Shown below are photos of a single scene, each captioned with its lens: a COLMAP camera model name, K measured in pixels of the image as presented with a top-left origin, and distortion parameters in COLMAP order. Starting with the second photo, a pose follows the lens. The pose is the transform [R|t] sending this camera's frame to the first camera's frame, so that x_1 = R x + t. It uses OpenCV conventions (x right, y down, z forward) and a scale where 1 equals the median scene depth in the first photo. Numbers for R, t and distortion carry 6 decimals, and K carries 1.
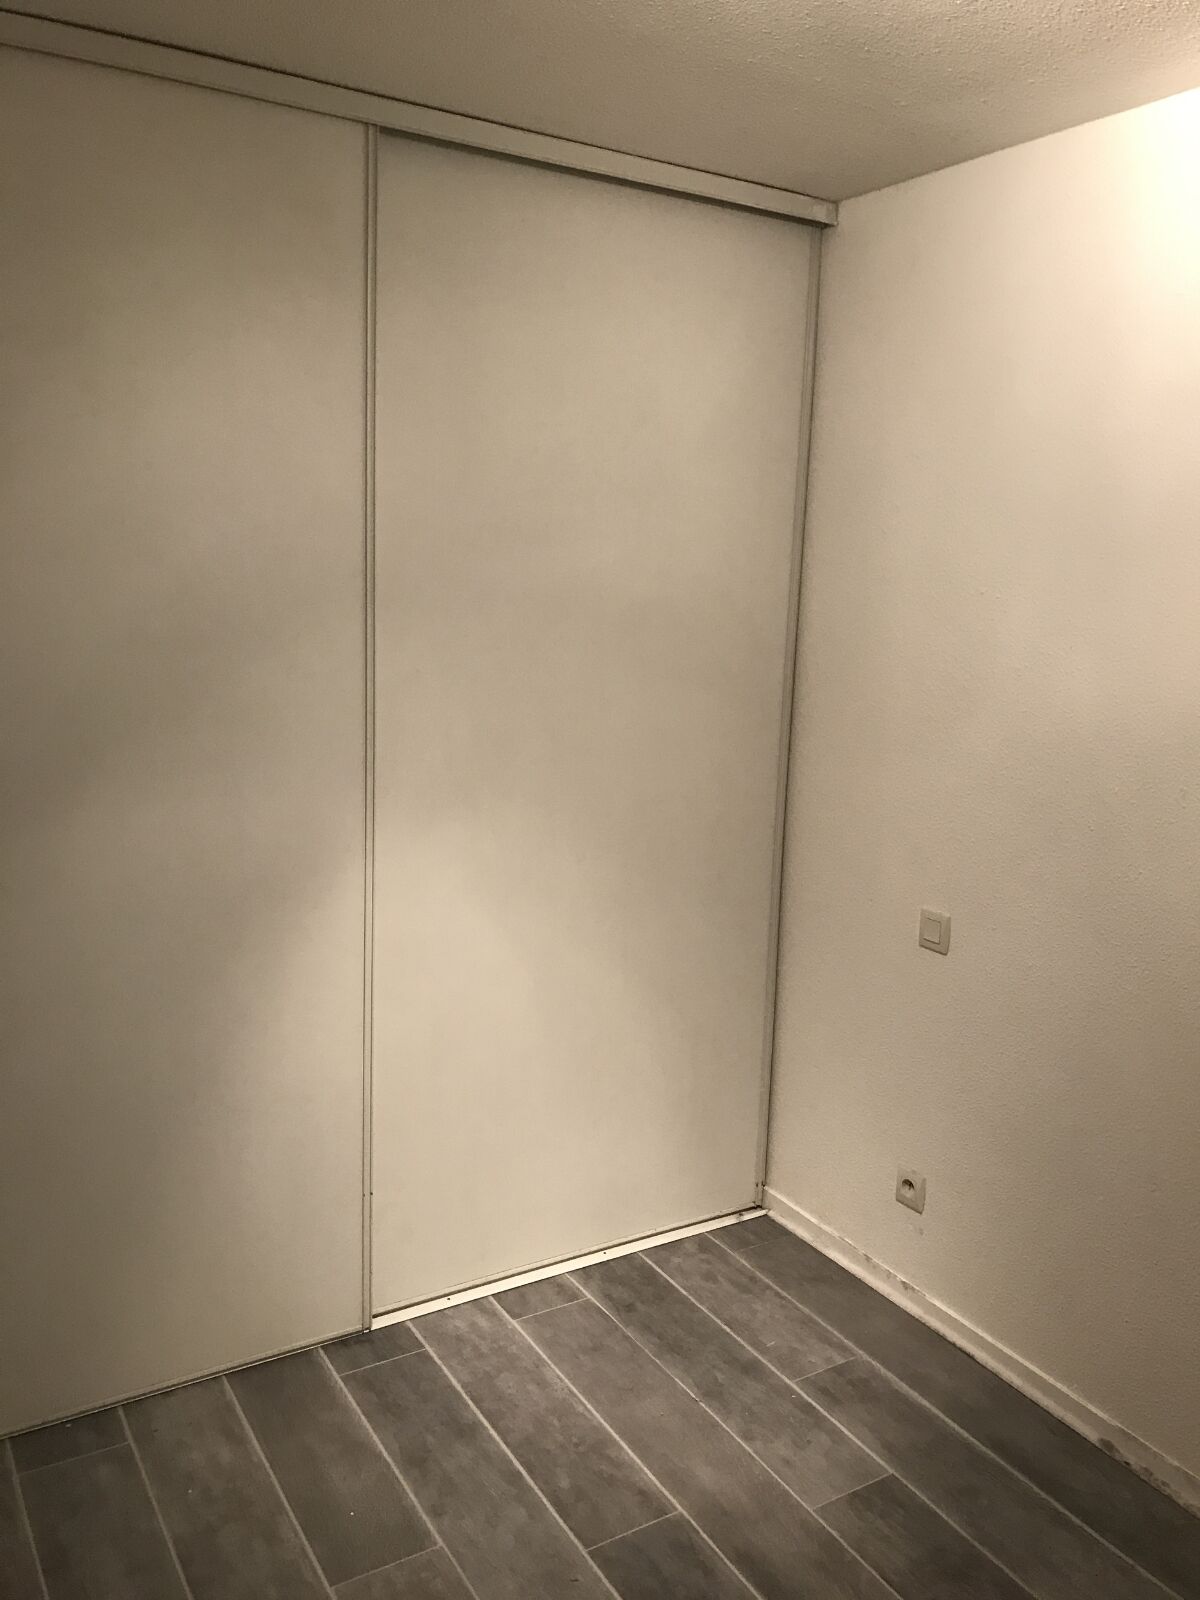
lens RADIAL K [[1300.1, 0, 603.1], [0, 1300.1, 797.1], [0, 0, 1]] dist [0.017420, 0.003182]
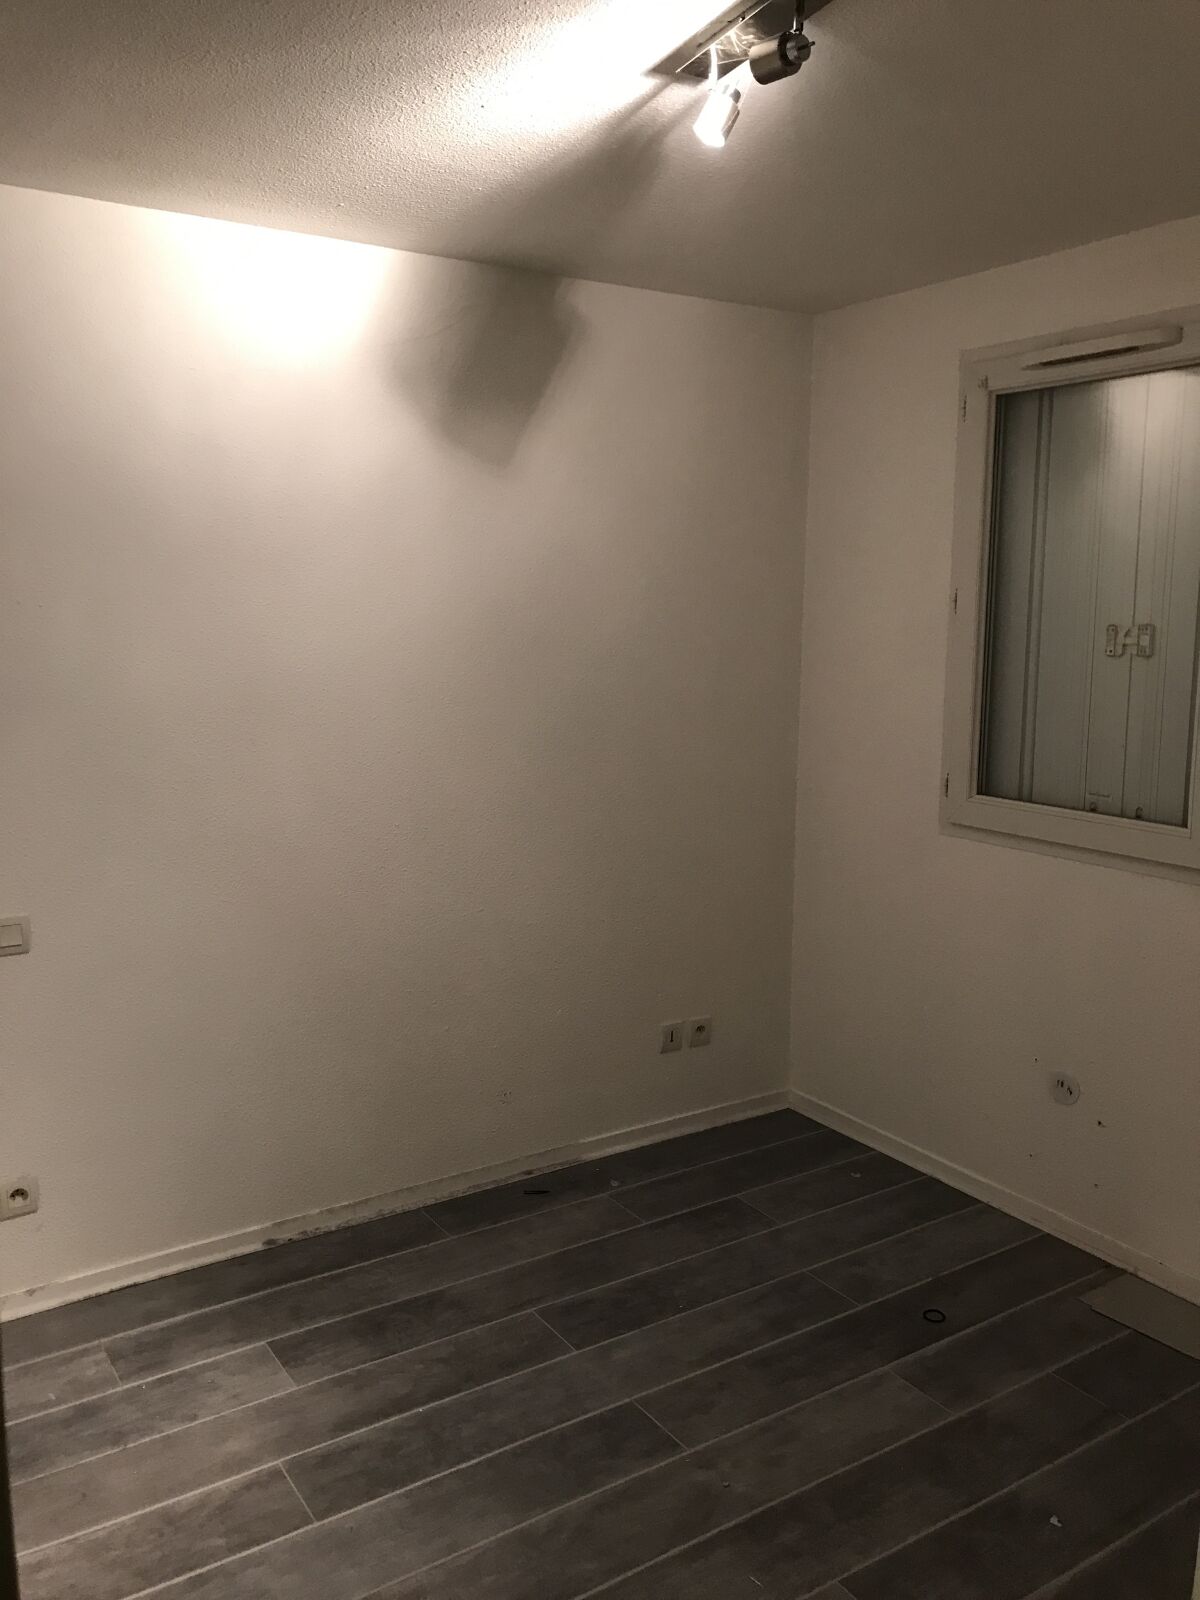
lens RADIAL K [[1300.1, 0, 602.7], [0, 1300.1, 801.0], [0, 0, 1]] dist [0.017420, 0.003182]
pose [[-0.042282, -0.181322, 0.982514, -0.852363], [0.171707, 0.967443, 0.185930, -0.123708], [-0.984240, 0.176566, -0.009771, 0.614695]]
